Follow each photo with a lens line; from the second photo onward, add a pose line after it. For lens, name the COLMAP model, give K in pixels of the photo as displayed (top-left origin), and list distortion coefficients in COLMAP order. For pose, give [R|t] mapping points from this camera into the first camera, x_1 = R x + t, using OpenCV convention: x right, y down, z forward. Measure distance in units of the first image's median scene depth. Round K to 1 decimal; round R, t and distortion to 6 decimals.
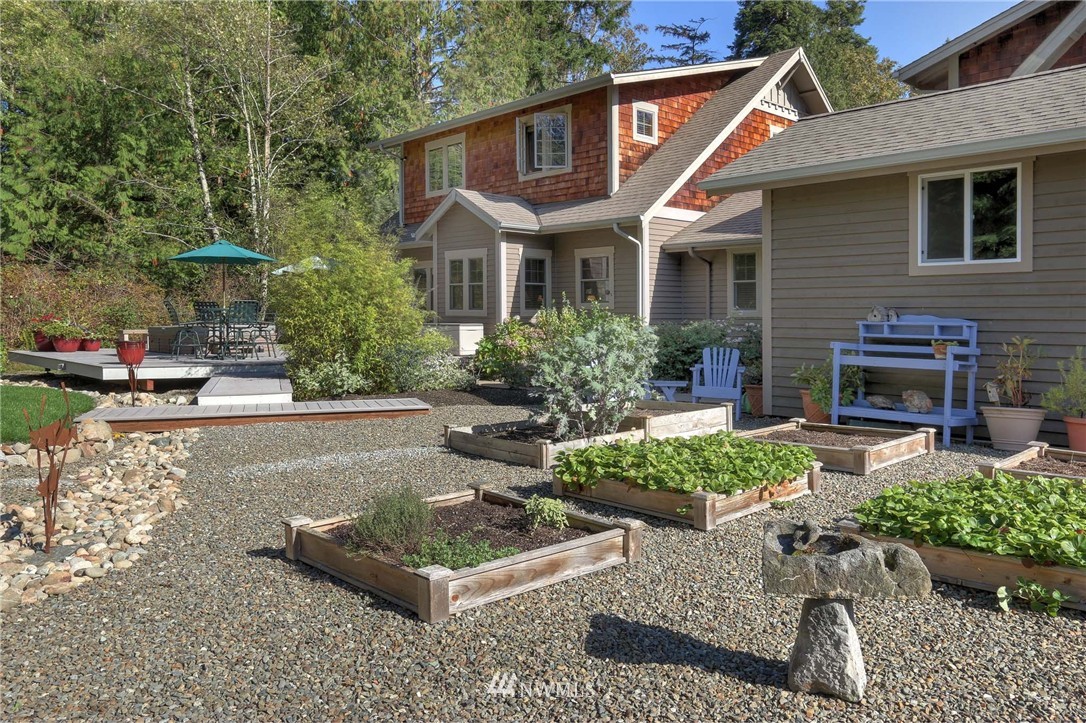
lens RADIAL K [[812.0, 0, 543.8], [0, 812.0, 358.6], [0, 0, 1]] dist [0.003521, -0.002216]
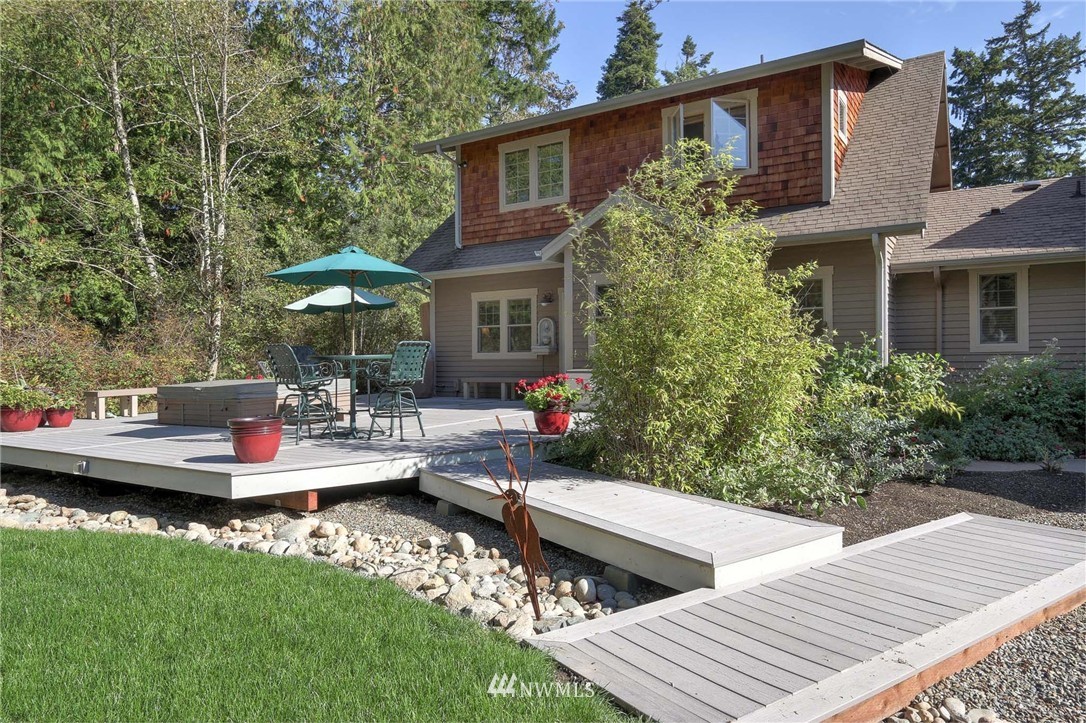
lens RADIAL K [[717.6, 0, 542.6], [0, 717.6, 361.1], [0, 0, 1]] dist [-0.008031, 0.005274]
pose [[0.970109, -0.024910, 0.241386, -0.308808], [0.034915, 0.998696, -0.037256, -0.025512], [-0.240143, 0.044571, 0.969714, 0.341411]]
